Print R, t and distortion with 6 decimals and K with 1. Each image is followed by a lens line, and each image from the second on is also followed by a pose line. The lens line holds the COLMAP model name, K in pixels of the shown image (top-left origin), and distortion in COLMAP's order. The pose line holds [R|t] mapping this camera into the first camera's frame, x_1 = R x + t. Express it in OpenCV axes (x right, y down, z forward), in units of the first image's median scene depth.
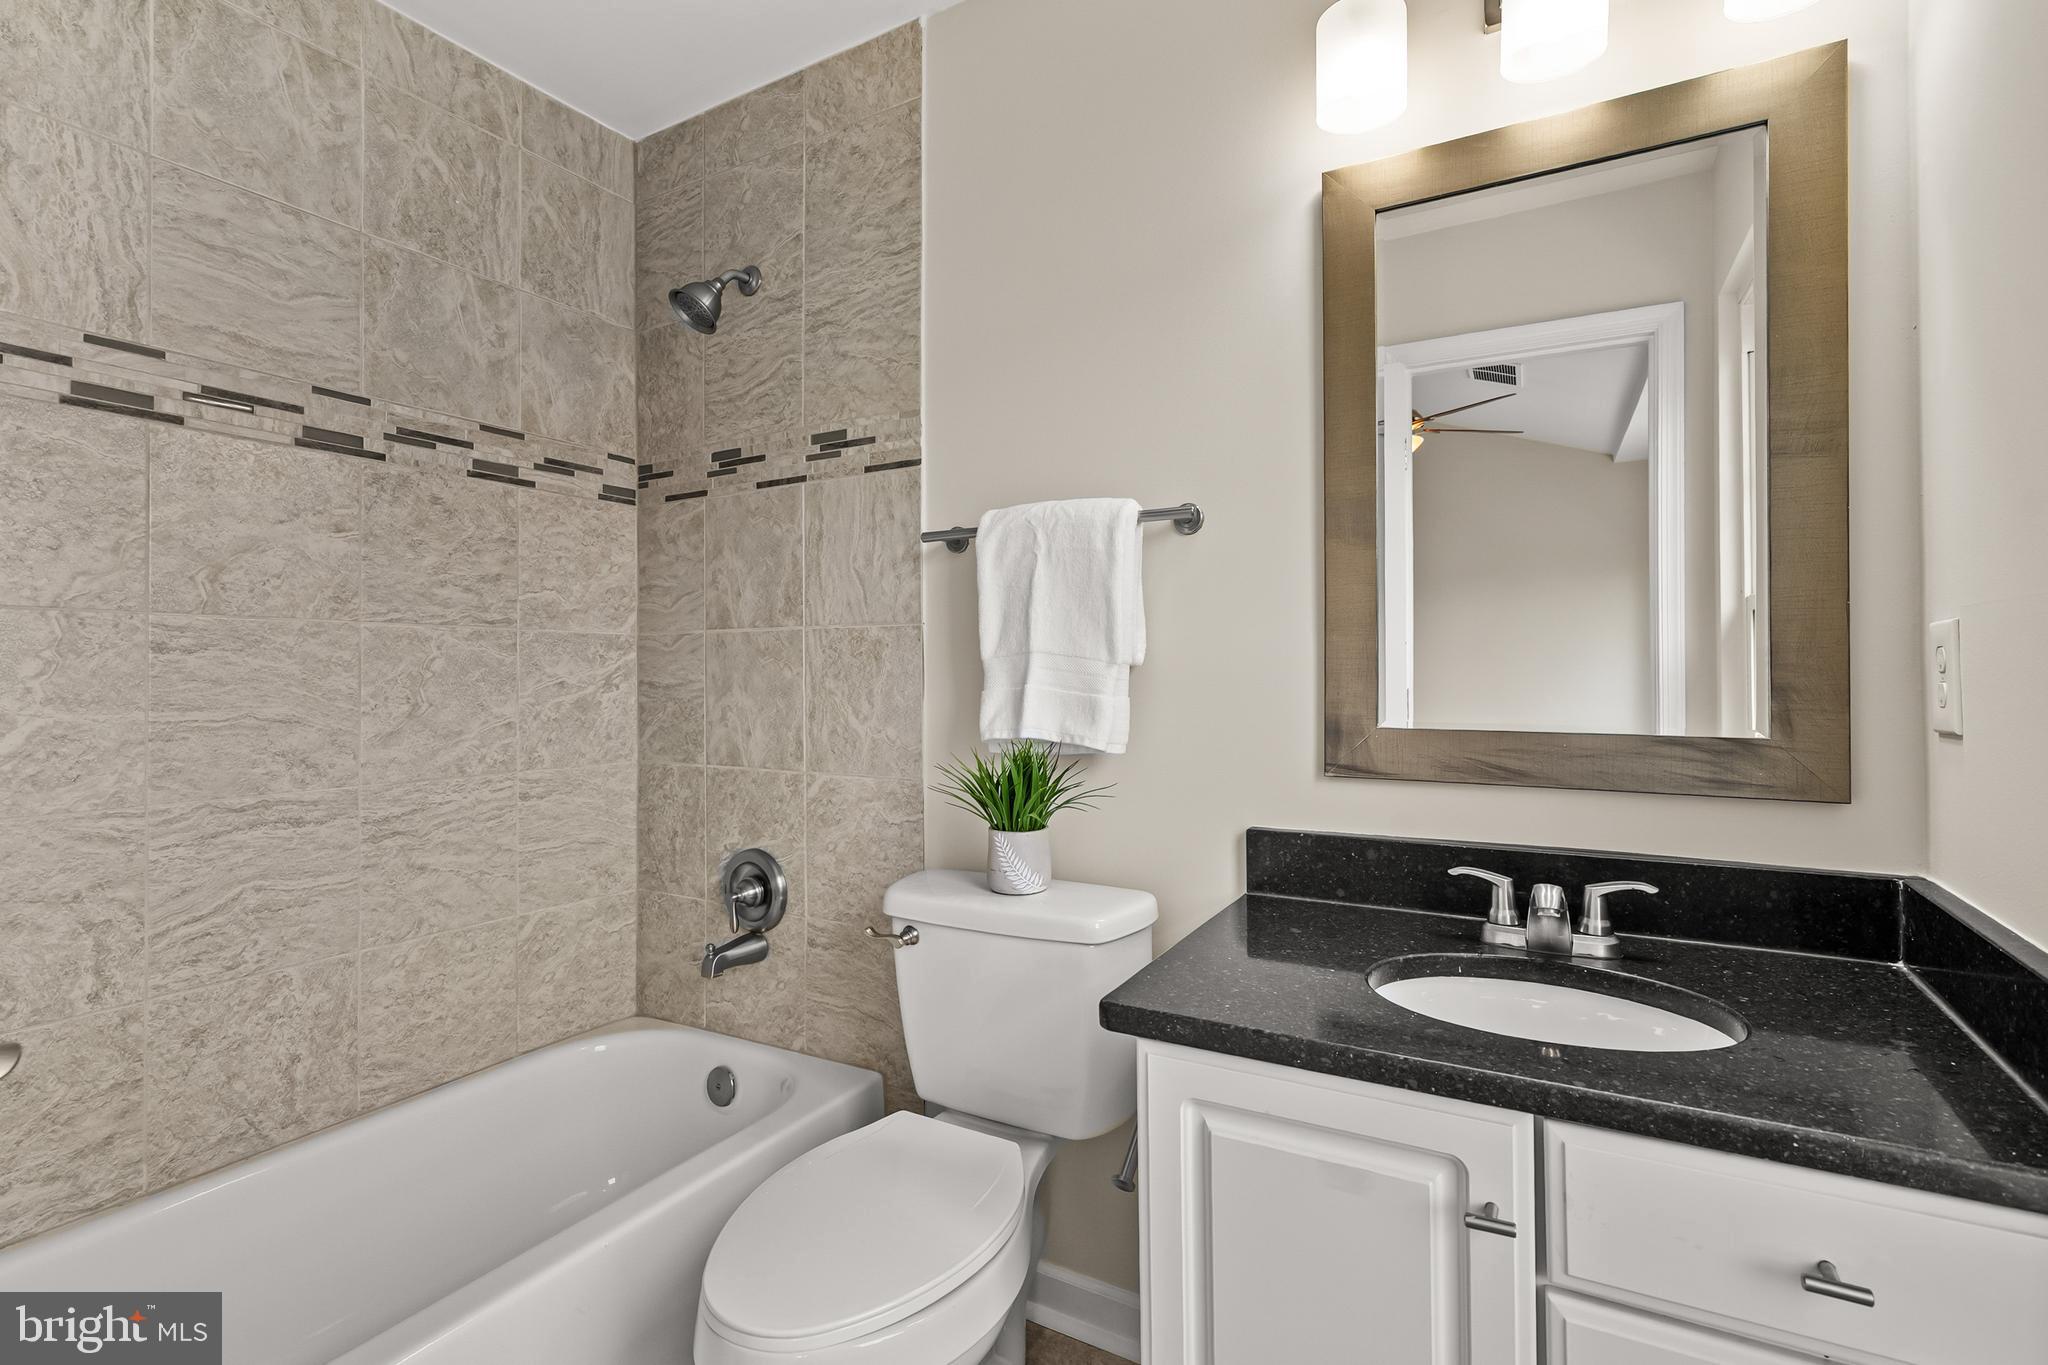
lens RADIAL K [[940.8, 0, 1033.6], [0, 940.8, 679.3], [0, 0, 1]] dist [0.000577, 0.001370]
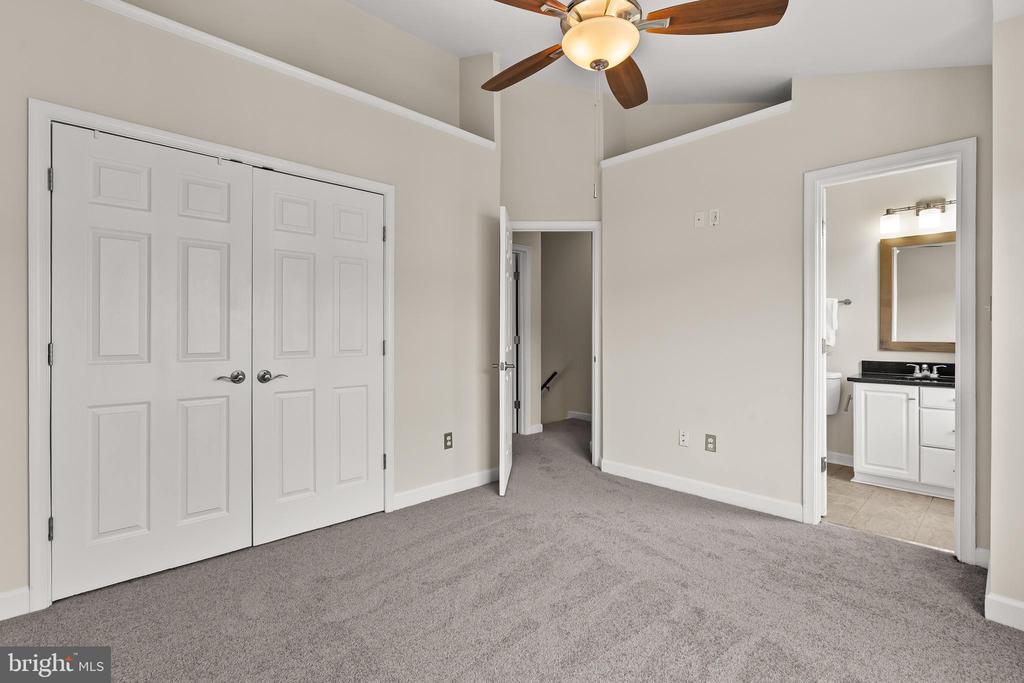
lens RADIAL K [[470.4, 0, 505.7], [0, 470.4, 336.5], [0, 0, 1]] dist [0.000577, 0.001370]
pose [[0.957088, 0.007049, -0.289712, -1.016425], [-0.003706, 0.999920, 0.012087, -0.002352], [0.289774, -0.010494, 0.957038, -2.336839]]
